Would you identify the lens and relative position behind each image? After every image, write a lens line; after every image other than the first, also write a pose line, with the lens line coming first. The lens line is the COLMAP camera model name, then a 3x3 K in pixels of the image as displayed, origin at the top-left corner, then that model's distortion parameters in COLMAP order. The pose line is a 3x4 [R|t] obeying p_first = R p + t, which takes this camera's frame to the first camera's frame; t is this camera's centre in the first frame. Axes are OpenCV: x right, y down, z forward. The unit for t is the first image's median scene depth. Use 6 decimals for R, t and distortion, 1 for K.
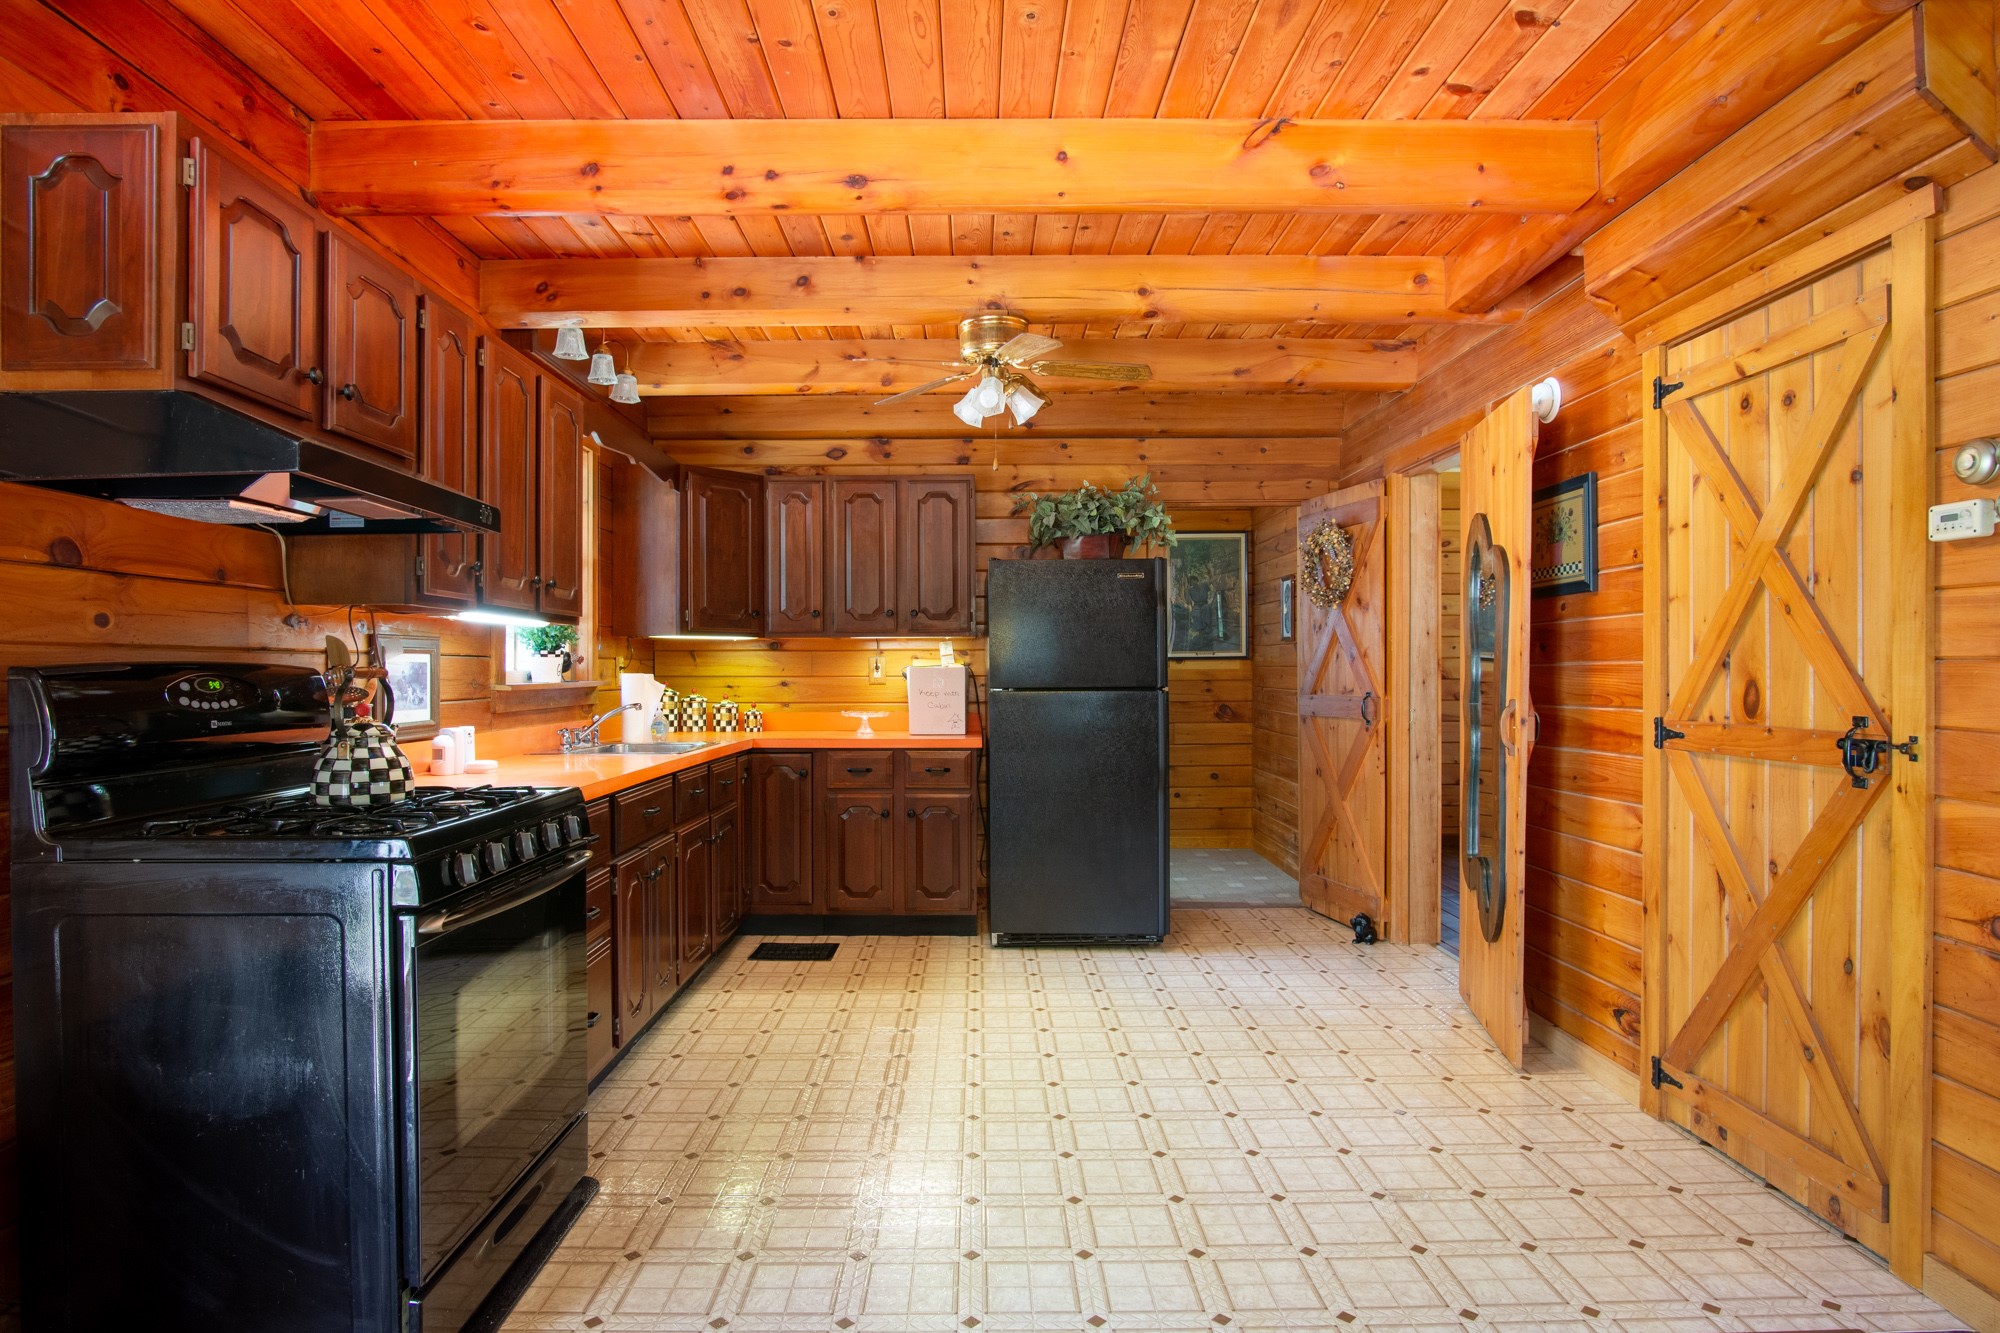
lens RADIAL K [[1097.9, 0, 989.5], [0, 1097.9, 660.3], [0, 0, 1]] dist [-0.025468, 0.000740]
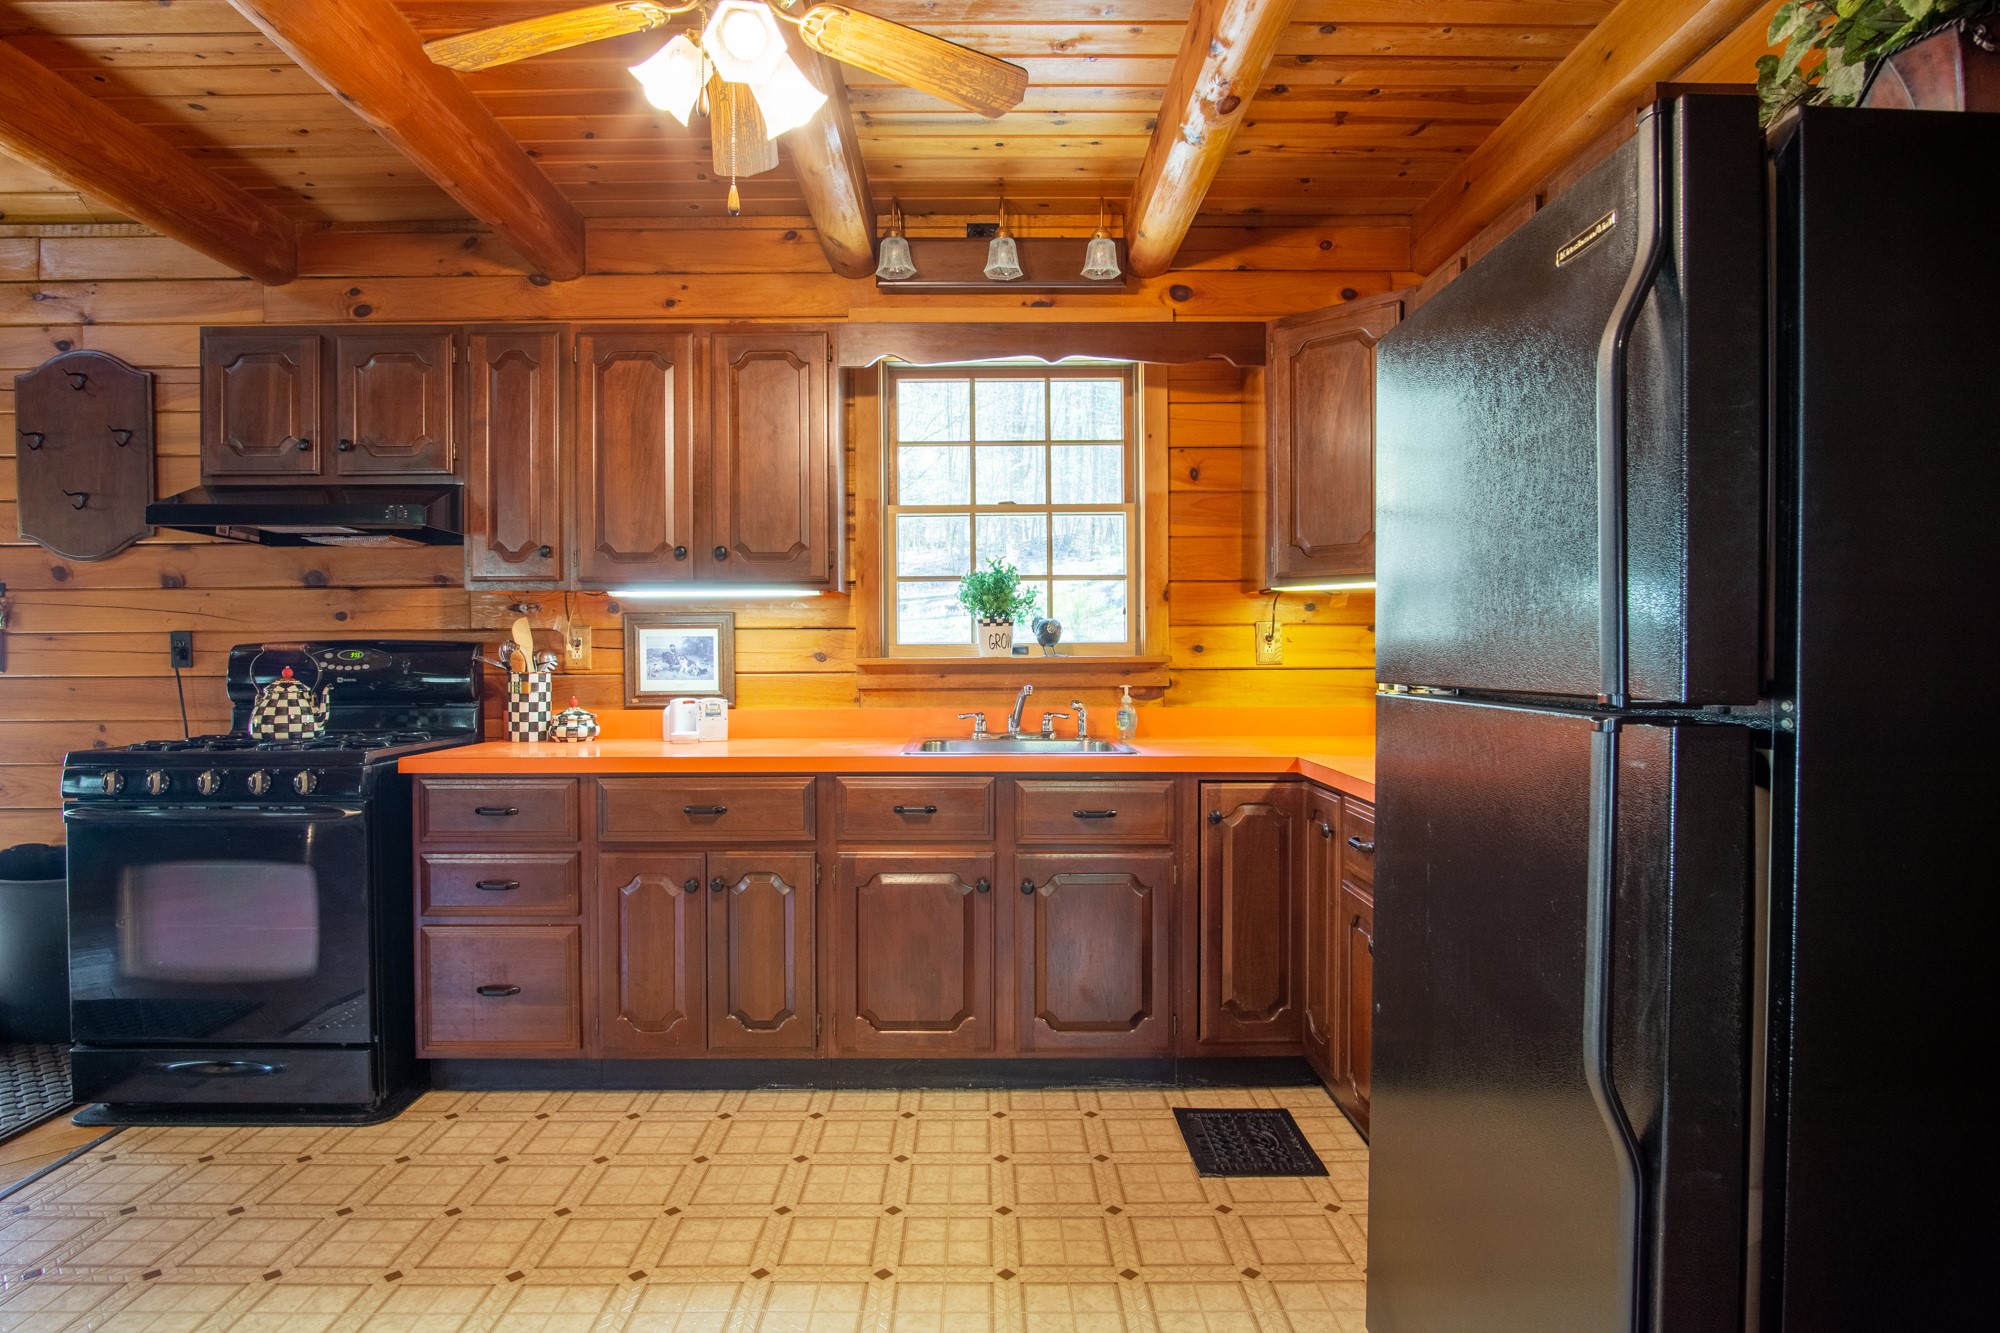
lens RADIAL K [[1071.6, 0, 984.6], [0, 1071.6, 648.5], [0, 0, 1]] dist [-0.023945, 0.002202]
pose [[-0.000147, 0.003346, -0.999994, 0.363048], [0.013577, 0.999902, 0.003344, 0.009389], [0.999908, -0.013577, -0.000192, 0.857019]]
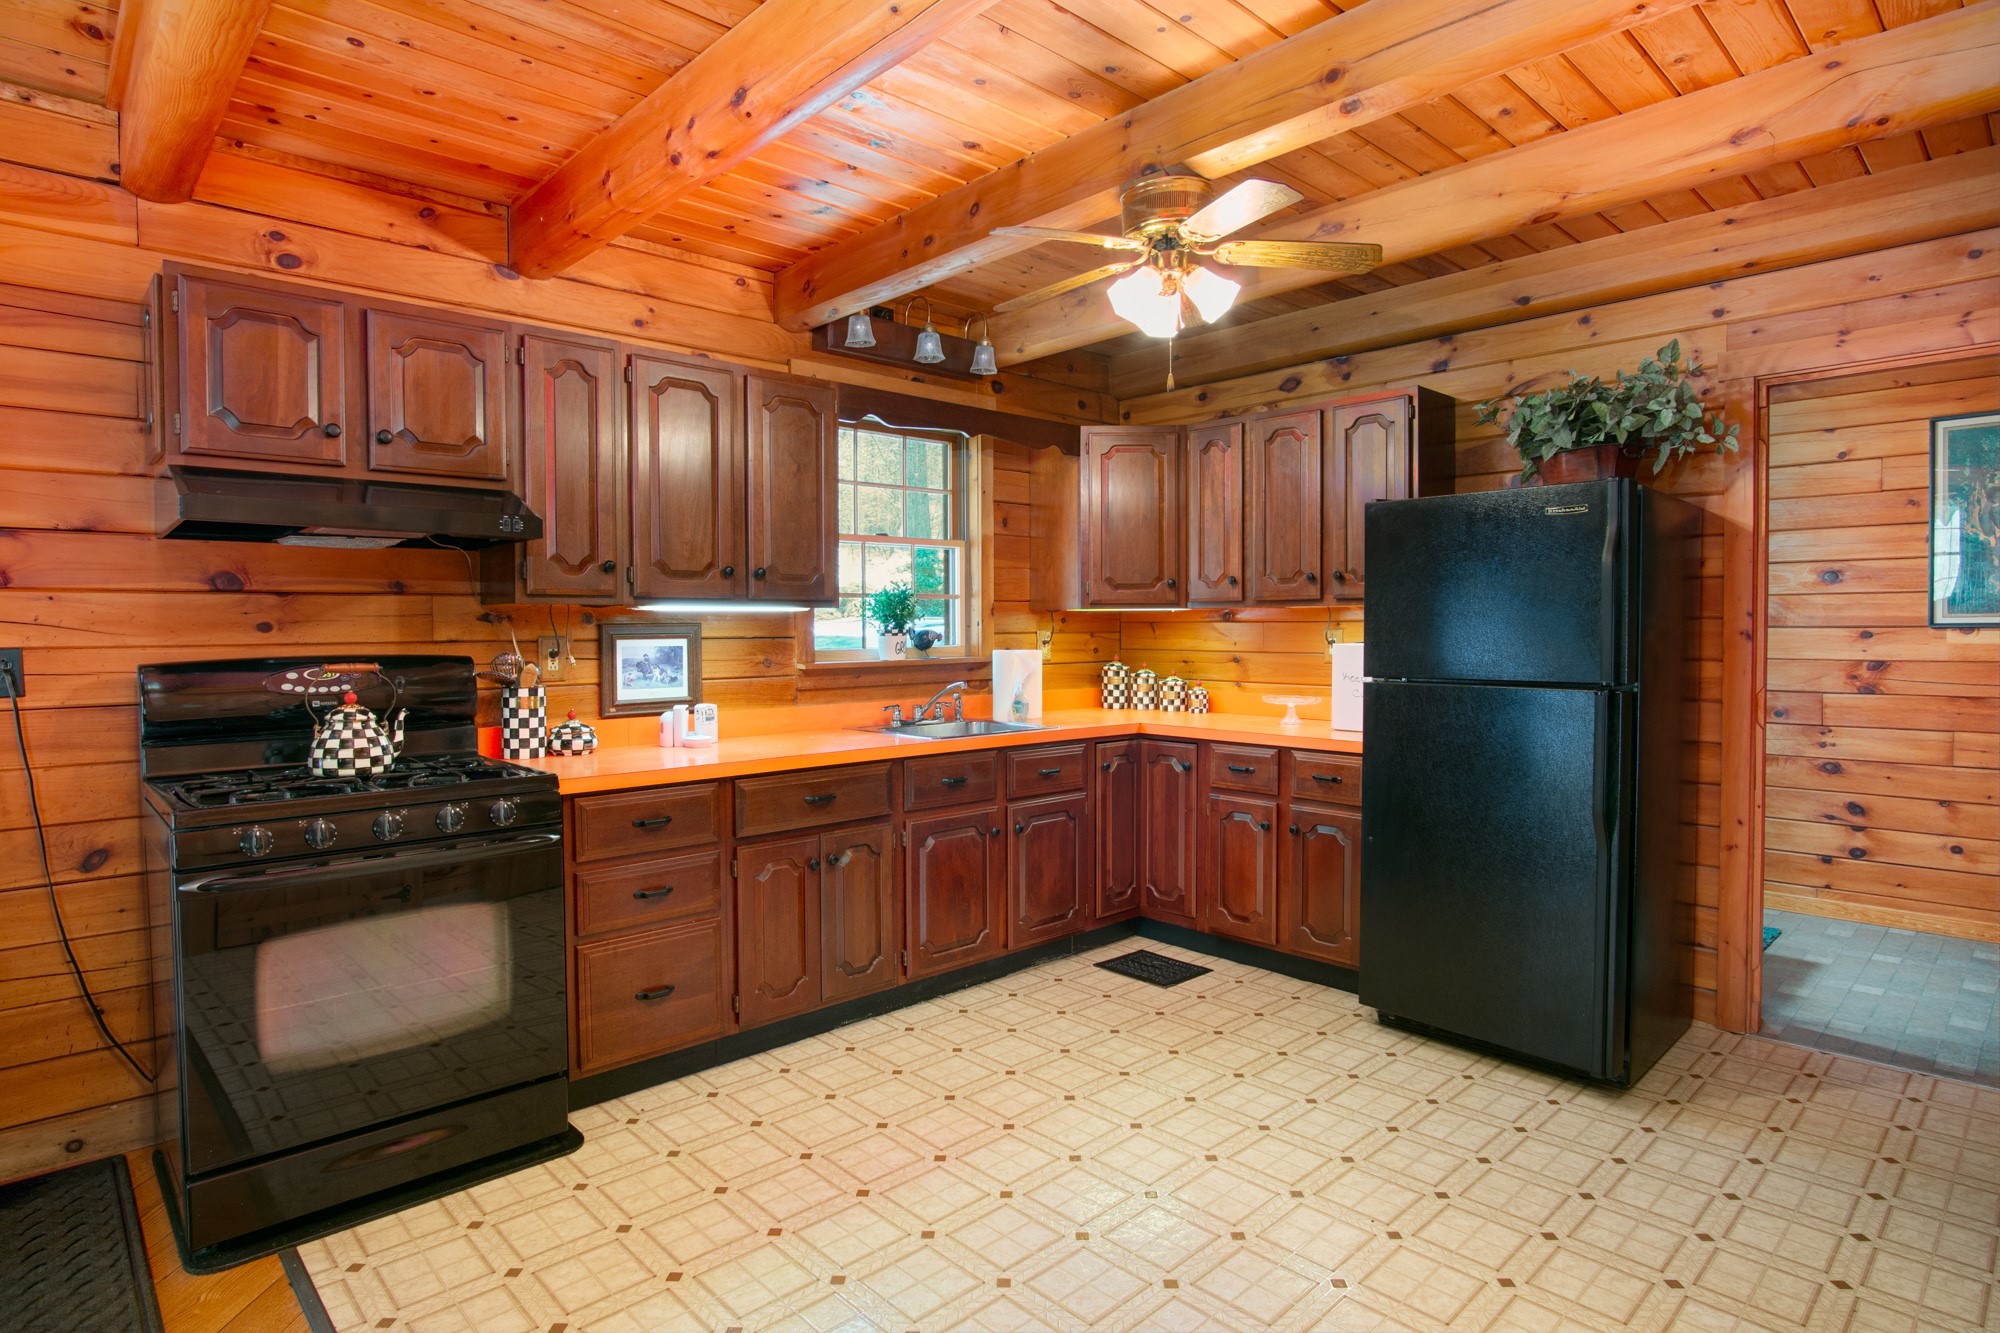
lens RADIAL K [[1071.6, 0, 984.6], [0, 1071.6, 648.5], [0, 0, 1]] dist [-0.023945, 0.002202]
pose [[0.676451, 0.016312, -0.736307, 0.353982], [0.009673, 0.999472, 0.031028, -0.018460], [0.736424, -0.028112, 0.675936, 0.321767]]
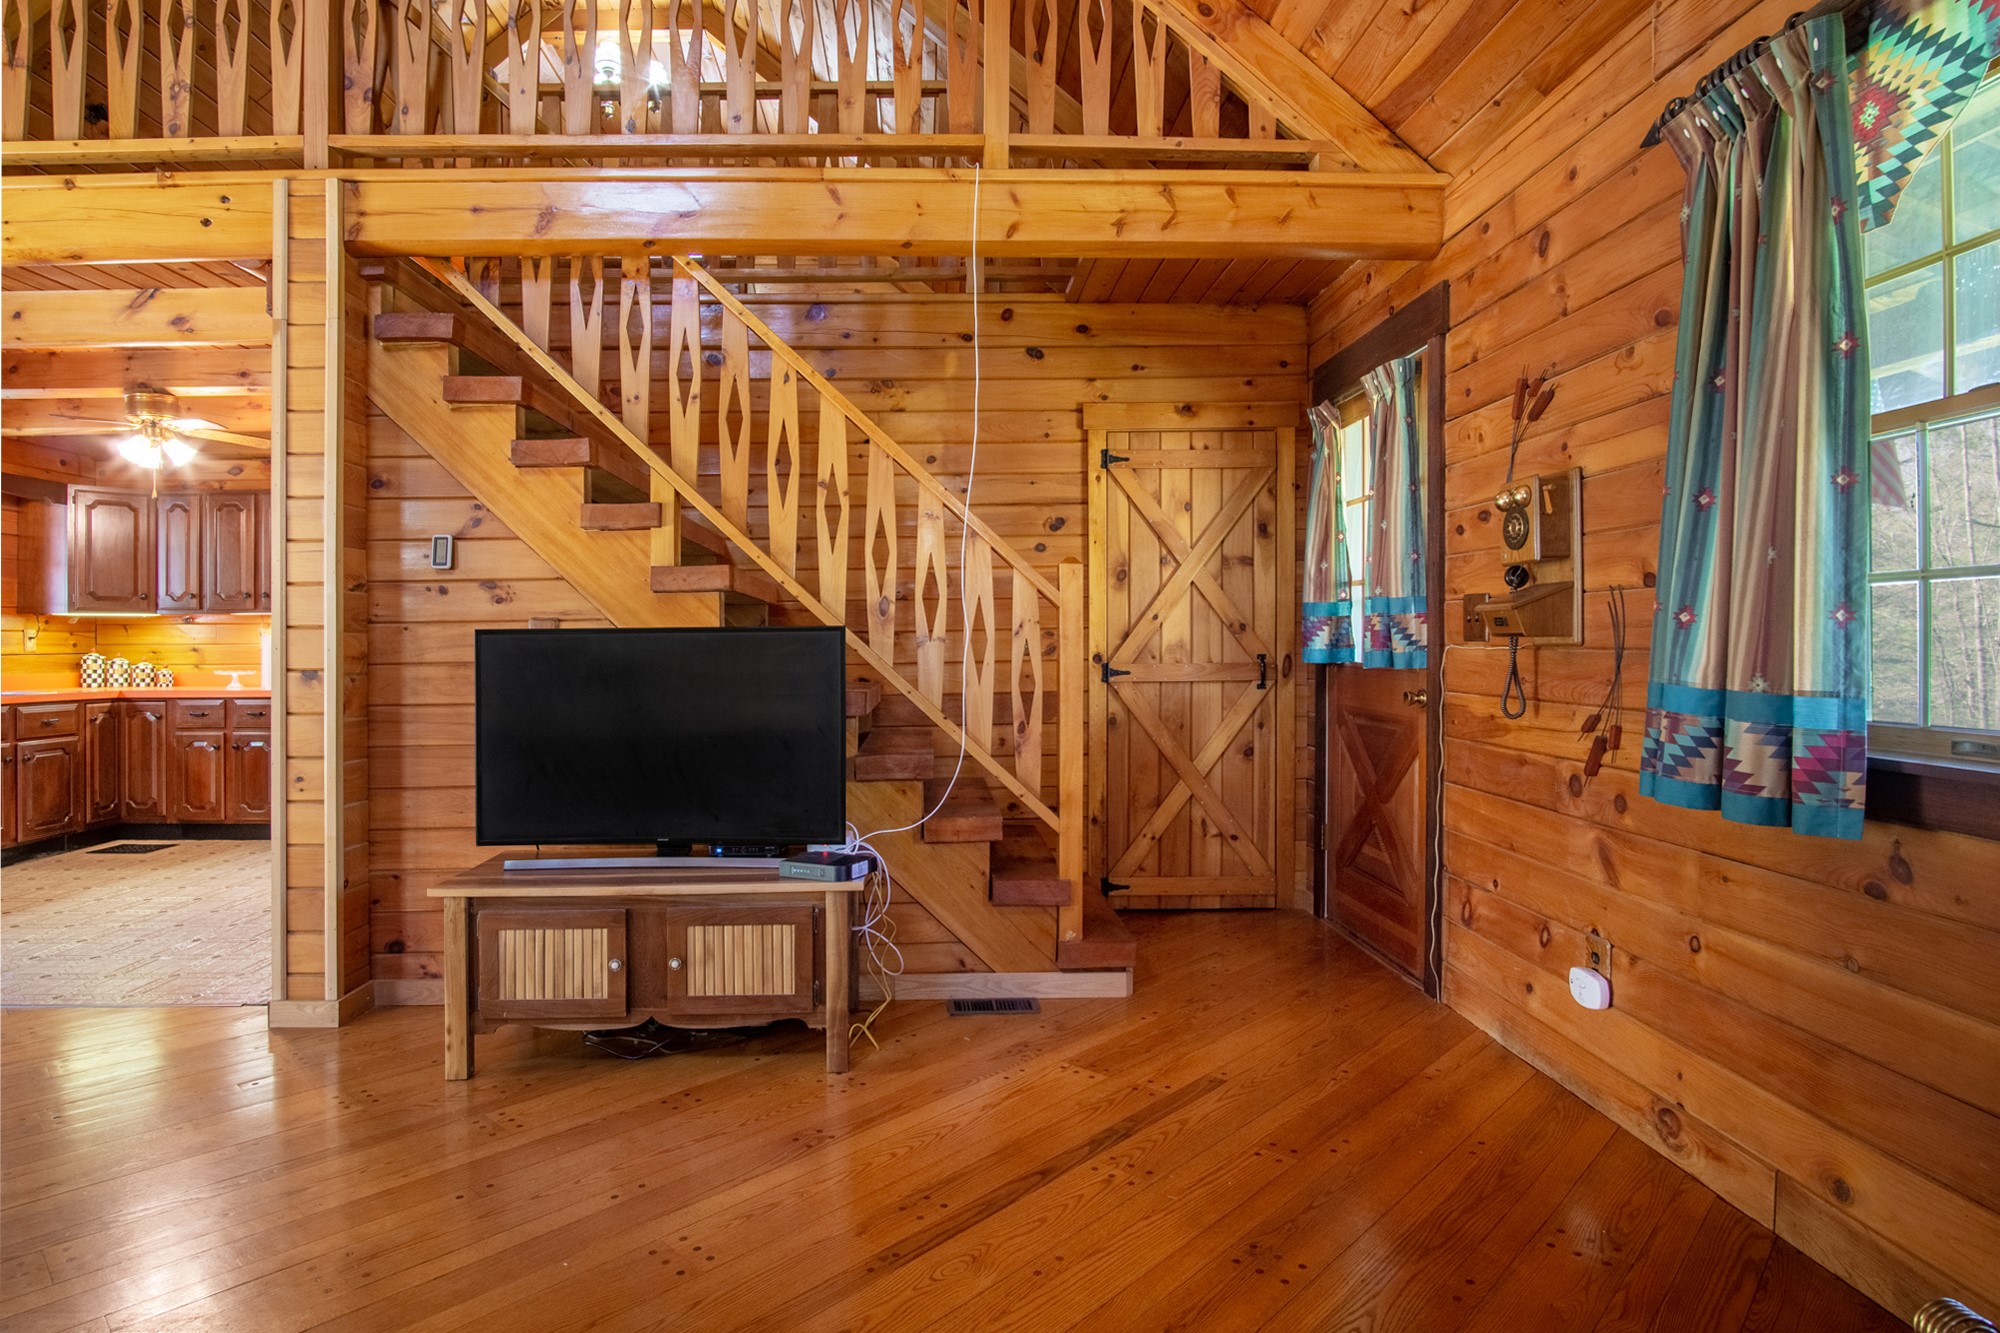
lens RADIAL K [[1094.5, 0, 989.9], [0, 1094.5, 636.2], [0, 0, 1]] dist [-0.042858, 0.000850]
pose [[0.999271, -0.004092, 0.037960, 0.812615], [0.003926, 0.999982, 0.004448, 0.004036], [-0.037978, -0.004296, 0.999269, -0.338866]]
